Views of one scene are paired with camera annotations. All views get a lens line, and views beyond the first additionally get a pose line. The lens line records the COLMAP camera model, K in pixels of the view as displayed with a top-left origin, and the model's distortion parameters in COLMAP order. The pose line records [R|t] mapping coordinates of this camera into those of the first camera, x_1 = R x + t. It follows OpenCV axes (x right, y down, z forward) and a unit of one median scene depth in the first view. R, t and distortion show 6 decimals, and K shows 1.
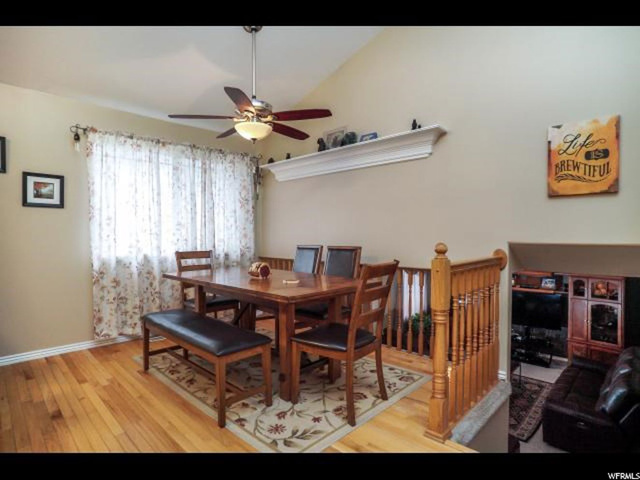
lens RADIAL K [[338.0, 0, 321.2], [0, 338.0, 245.1], [0, 0, 1]] dist [-0.069446, 0.024138]
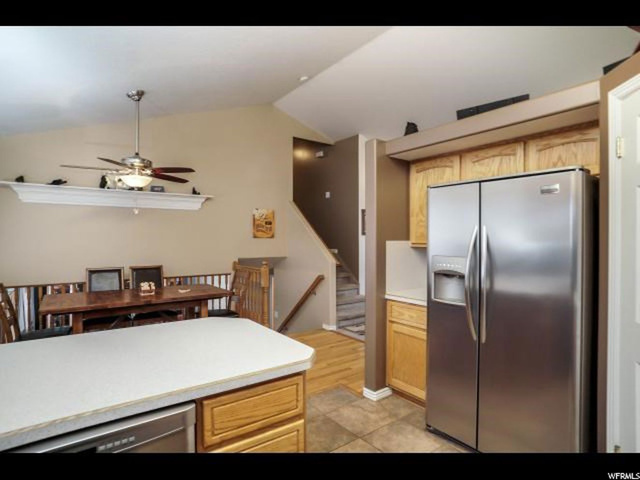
lens RADIAL K [[338.0, 0, 319.8], [0, 338.0, 240.9], [0, 0, 1]] dist [-0.069446, 0.024138]
pose [[0.150120, -0.003078, 0.988663, -1.170240], [0.033694, 0.999430, -0.002004, -0.073729], [-0.988094, 0.033613, 0.150138, 0.113406]]
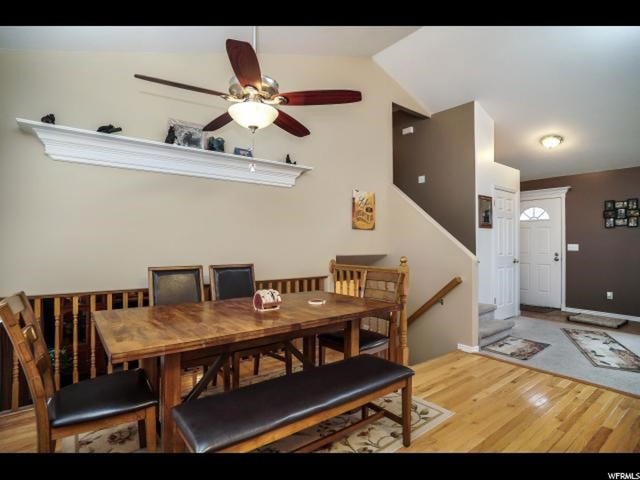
lens RADIAL K [[338.0, 0, 328.1], [0, 338.0, 239.0], [0, 0, 1]] dist [-0.069446, 0.024138]
pose [[0.113800, 0.014833, 0.993393, -0.816226], [0.026753, 0.999480, -0.017989, -0.043286], [-0.993143, 0.028623, 0.113344, 0.657916]]
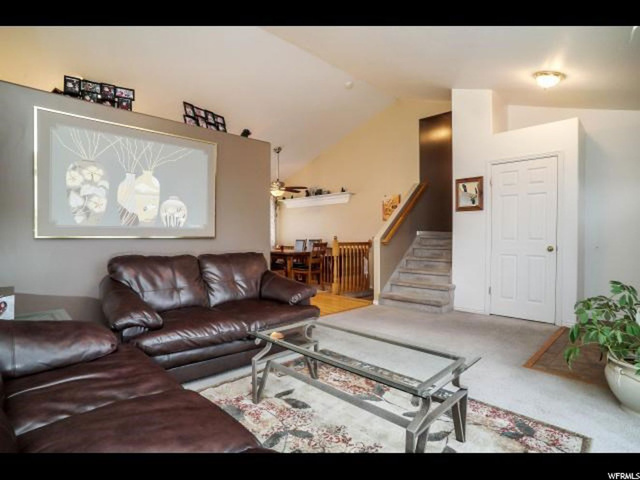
lens RADIAL K [[338.0, 0, 321.3], [0, 338.0, 238.2], [0, 0, 1]] dist [-0.069446, 0.024138]
pose [[0.999921, 0.002171, -0.012348, 0.136799], [-0.002483, 0.999677, -0.025307, 0.056868], [0.012289, 0.025336, 0.999603, -1.353912]]
